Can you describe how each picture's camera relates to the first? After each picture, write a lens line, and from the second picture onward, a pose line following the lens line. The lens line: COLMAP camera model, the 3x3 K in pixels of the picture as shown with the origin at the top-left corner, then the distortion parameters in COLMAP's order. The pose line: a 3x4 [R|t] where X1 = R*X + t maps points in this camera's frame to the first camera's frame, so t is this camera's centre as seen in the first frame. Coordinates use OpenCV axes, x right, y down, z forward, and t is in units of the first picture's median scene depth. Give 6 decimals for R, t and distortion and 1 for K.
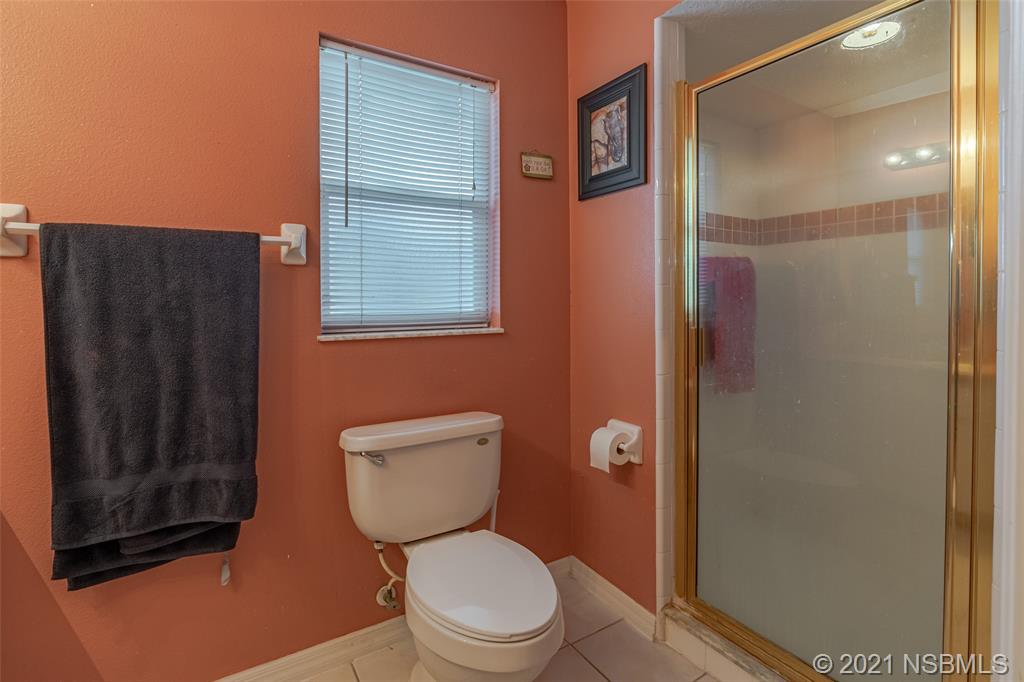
lens RADIAL K [[496.9, 0, 510.9], [0, 496.9, 304.0], [0, 0, 1]] dist [0.000763, 0.001339]
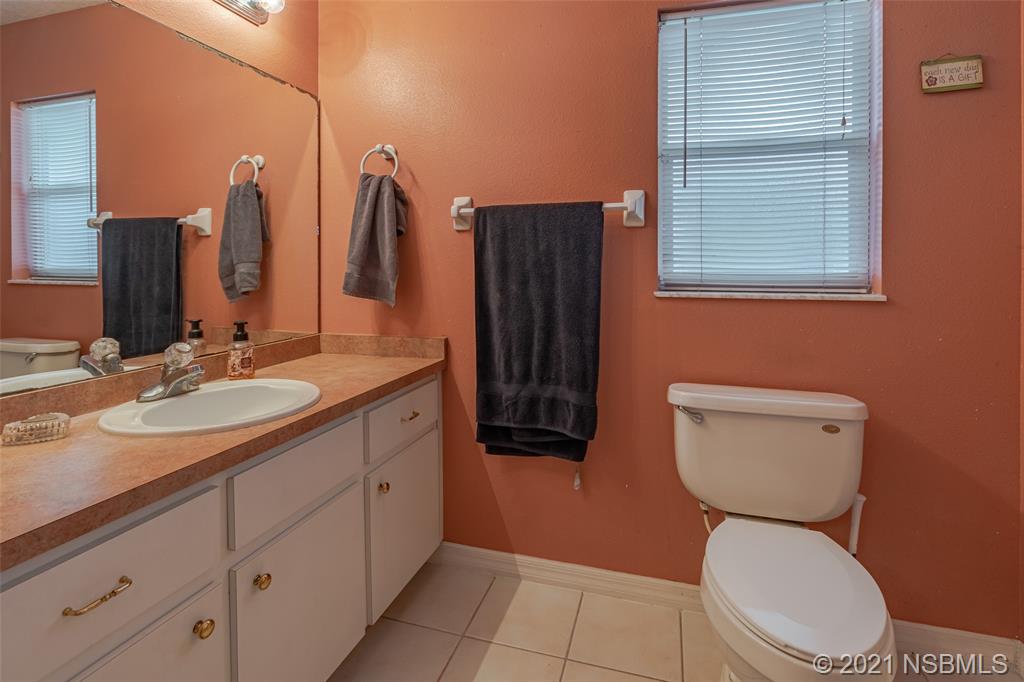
lens RADIAL K [[504.7, 0, 514.2], [0, 504.7, 267.4], [0, 0, 1]] dist [-0.001917, -0.000407]
pose [[0.664769, 0.010975, -0.746968, 0.243031], [-0.012307, 0.999917, 0.003739, 0.011893], [0.746947, 0.006708, 0.664849, 0.047992]]
